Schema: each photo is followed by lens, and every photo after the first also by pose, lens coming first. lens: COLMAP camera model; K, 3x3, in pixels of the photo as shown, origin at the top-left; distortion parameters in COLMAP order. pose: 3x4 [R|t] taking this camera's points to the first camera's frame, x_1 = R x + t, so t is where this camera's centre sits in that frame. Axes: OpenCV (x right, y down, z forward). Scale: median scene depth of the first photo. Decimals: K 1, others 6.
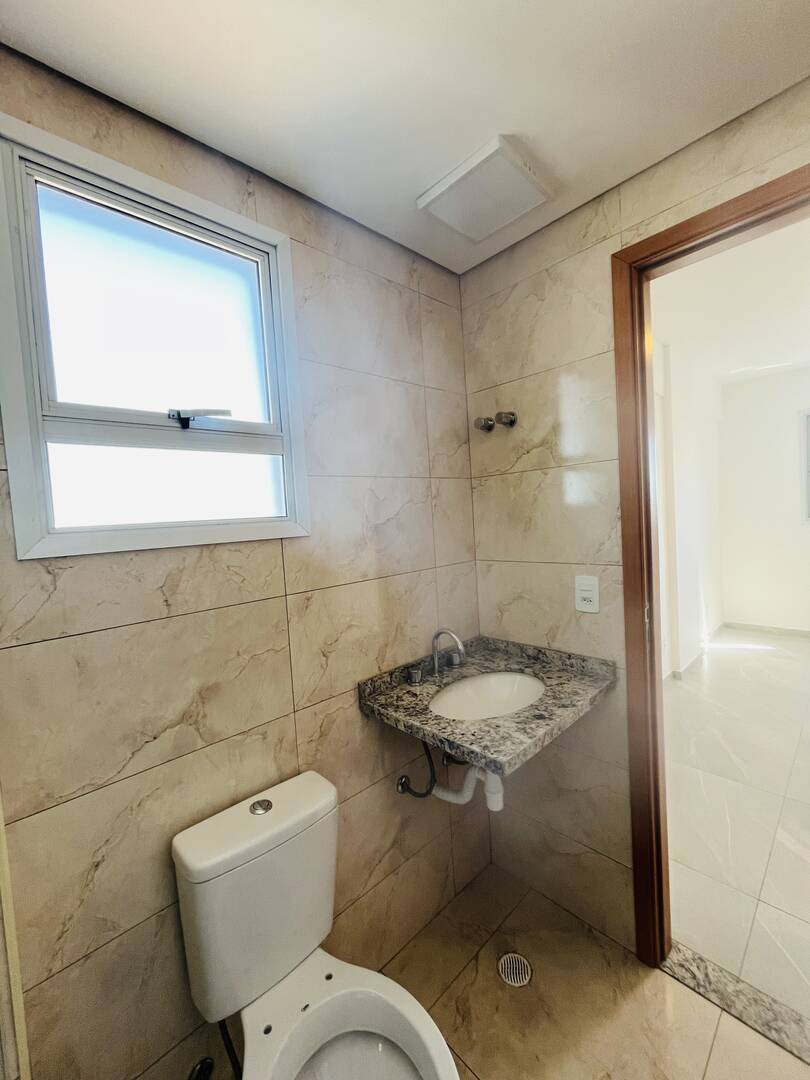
lens RADIAL K [[437.9, 0, 406.6], [0, 437.9, 538.0], [0, 0, 1]] dist [-0.001967, 0.000128]
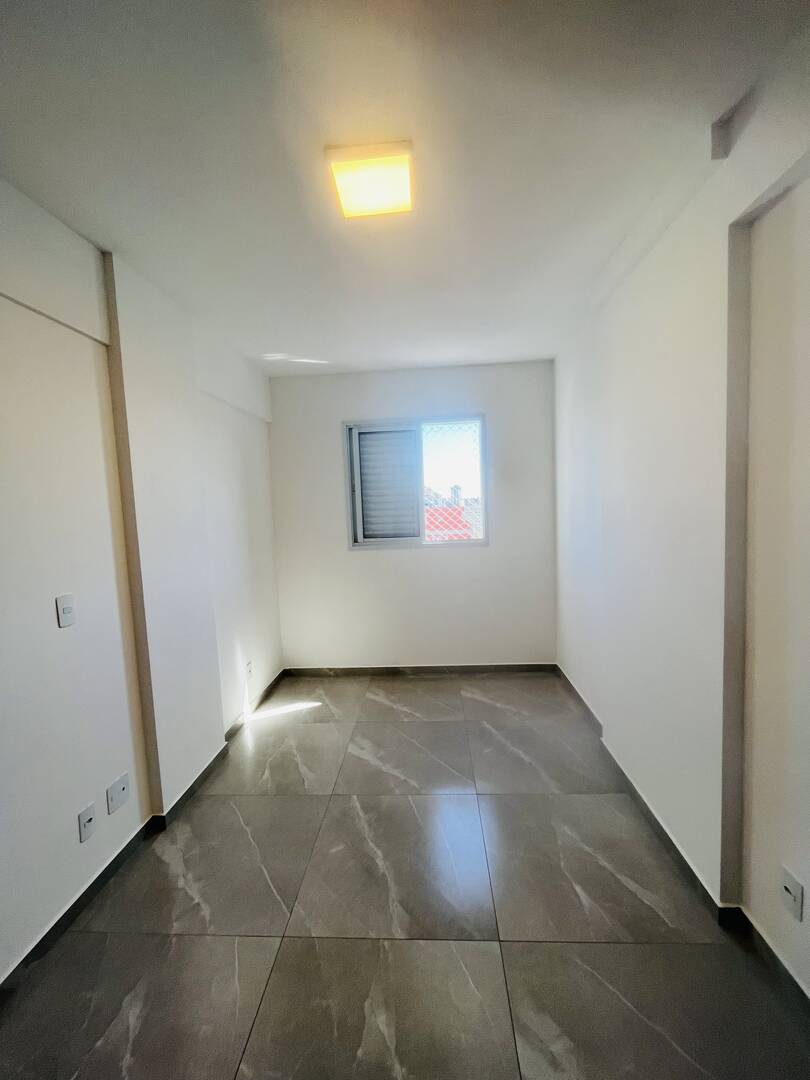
lens RADIAL K [[439.7, 0, 406.2], [0, 439.7, 541.6], [0, 0, 1]] dist [-0.001946, 0.000122]
pose [[0.732957, -0.028404, 0.679681, 1.149488], [0.034841, 0.999384, 0.004193, -0.141018], [-0.679382, 0.020608, 0.733495, 0.799862]]
